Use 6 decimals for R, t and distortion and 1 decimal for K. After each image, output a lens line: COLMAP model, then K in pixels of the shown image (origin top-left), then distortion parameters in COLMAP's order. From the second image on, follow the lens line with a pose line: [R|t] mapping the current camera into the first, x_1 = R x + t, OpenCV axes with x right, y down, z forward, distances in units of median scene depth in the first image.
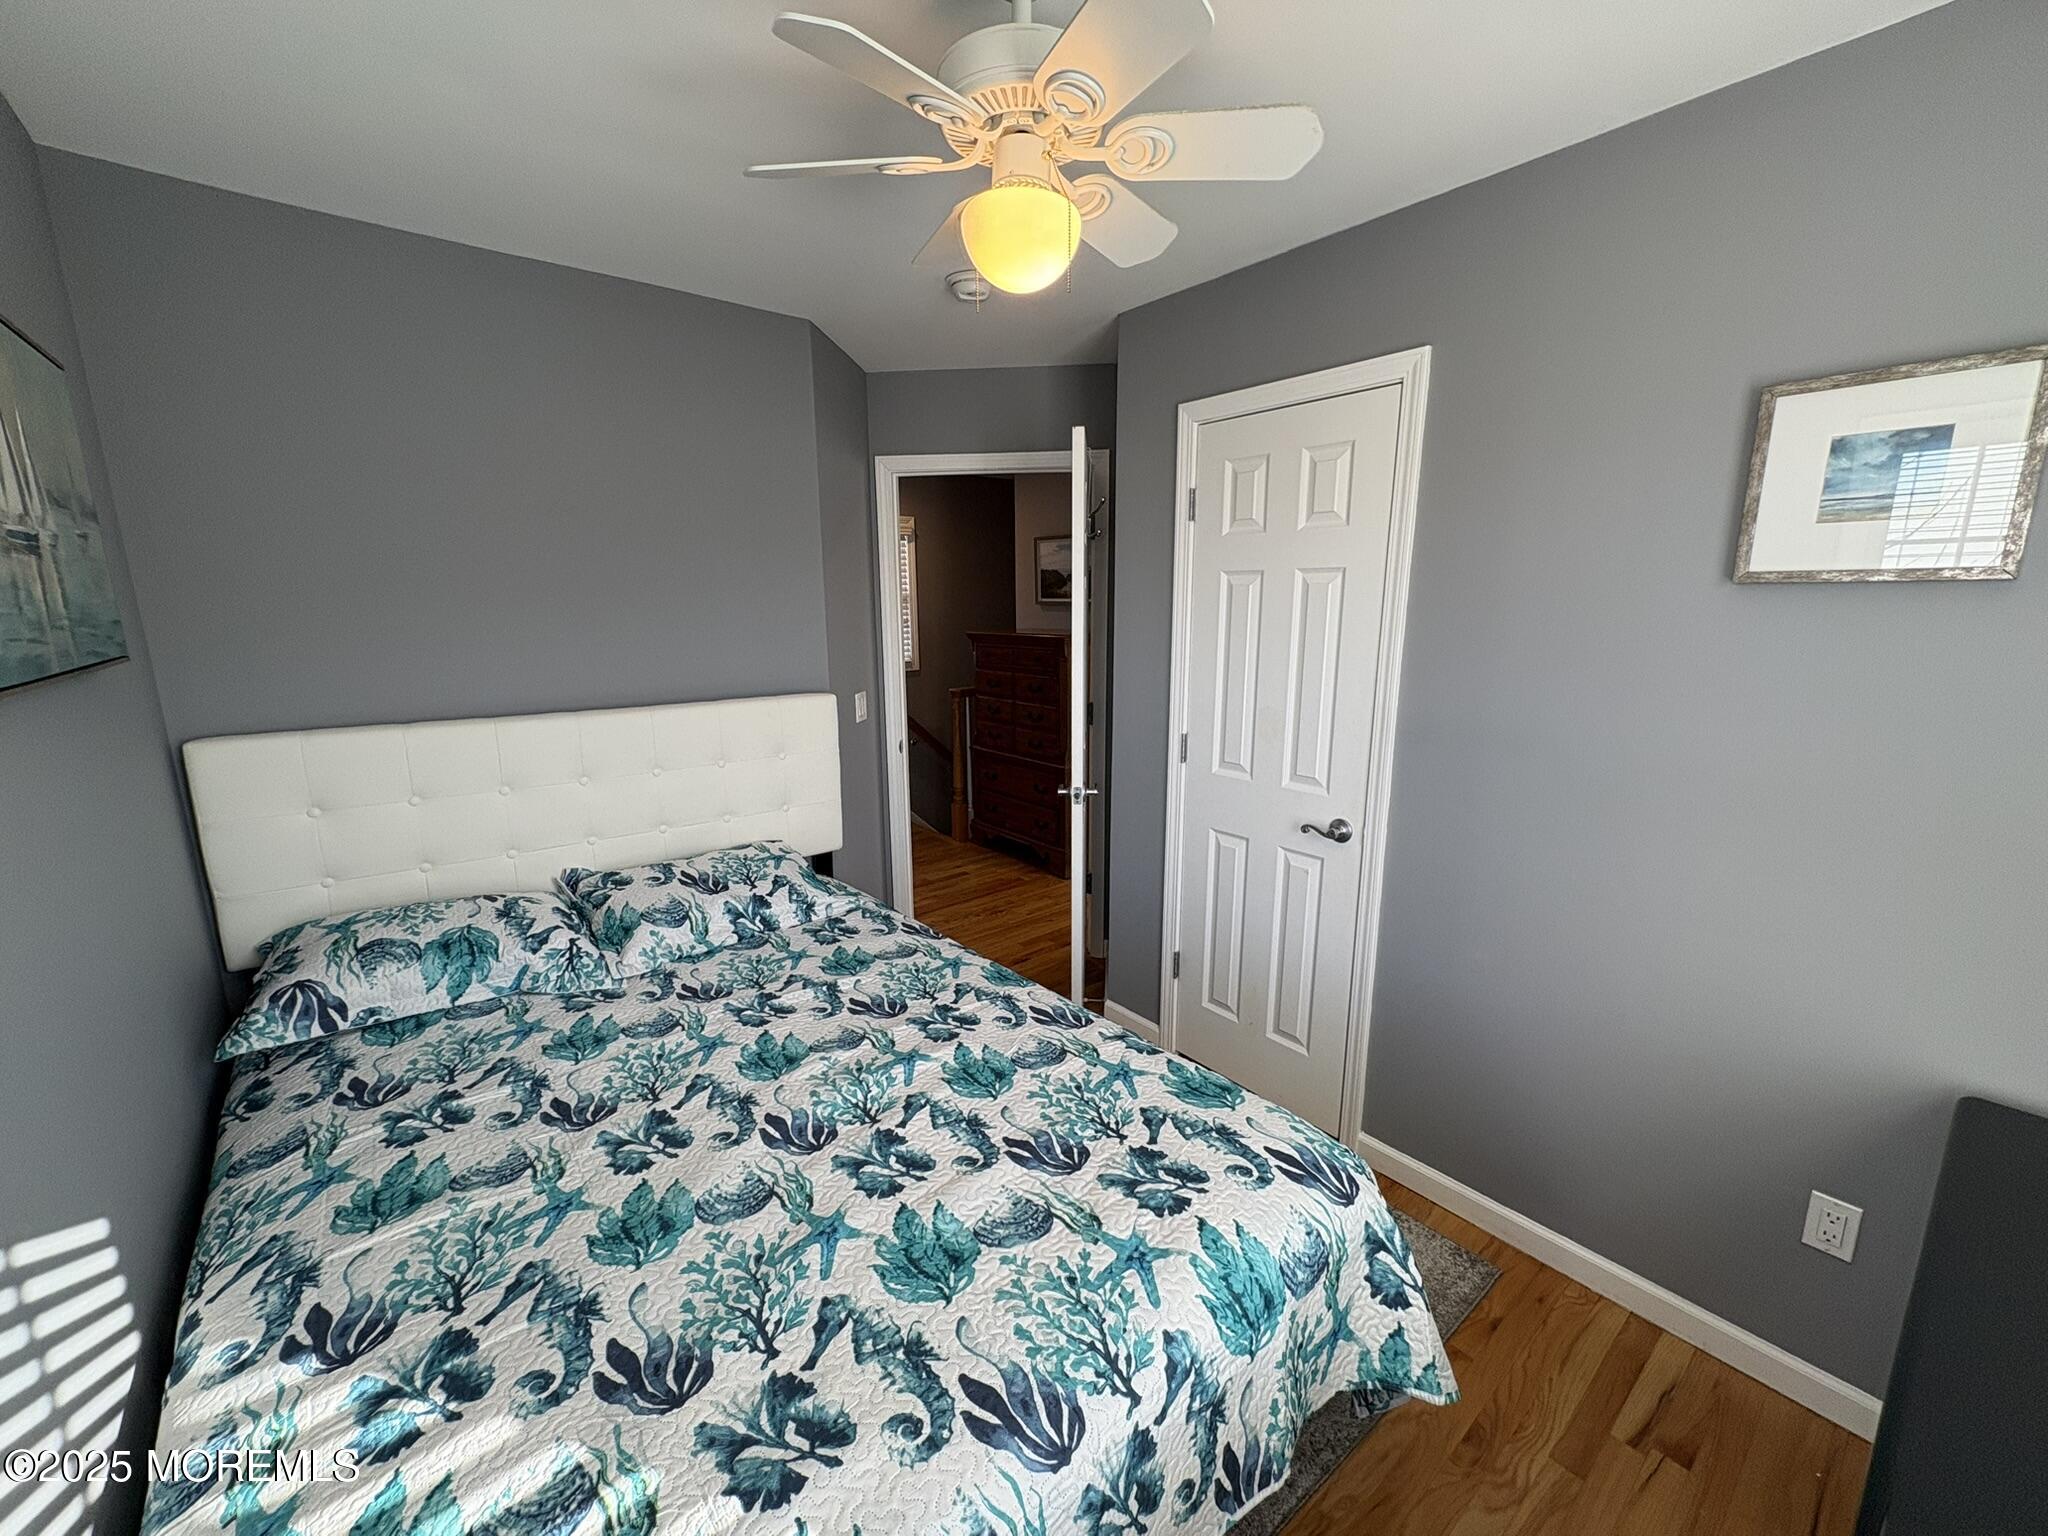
lens RADIAL K [[814.5, 0, 1022.3], [0, 814.5, 762.8], [0, 0, 1]] dist [0.000654, 0.000359]
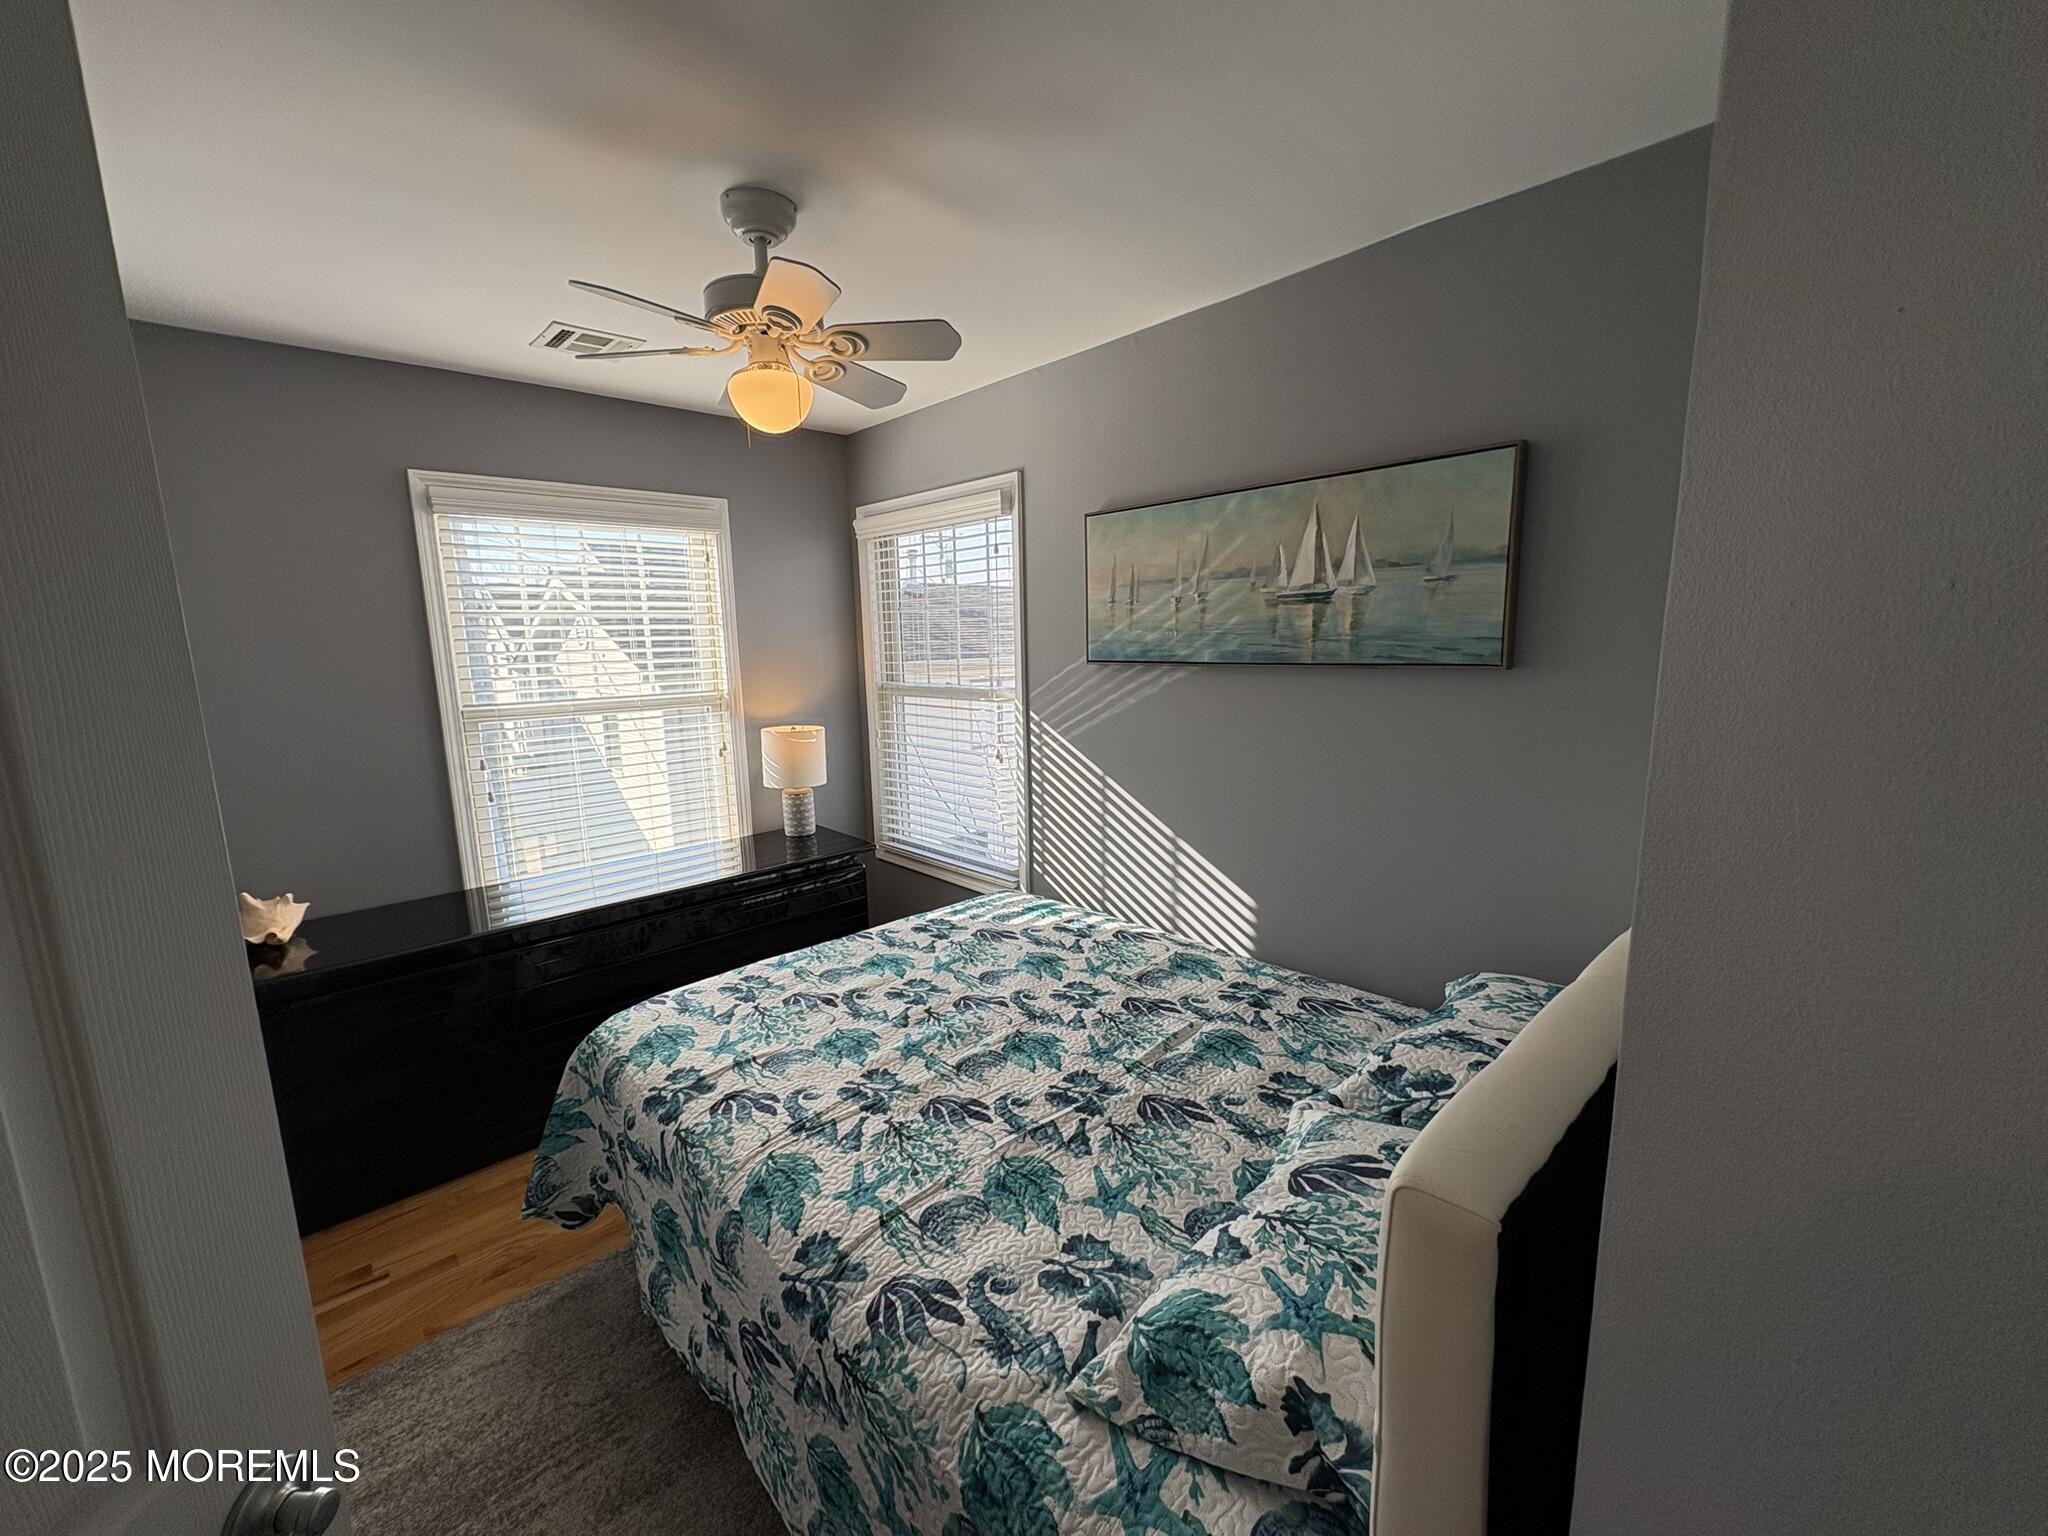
lens RADIAL K [[814.5, 0, 1026.2], [0, 814.5, 765.7], [0, 0, 1]] dist [0.000654, 0.000359]
pose [[-0.996768, 0.041580, -0.068731, -0.277882], [0.014377, 0.934141, 0.356614, -0.458683], [0.079032, 0.354473, -0.931720, 2.232312]]
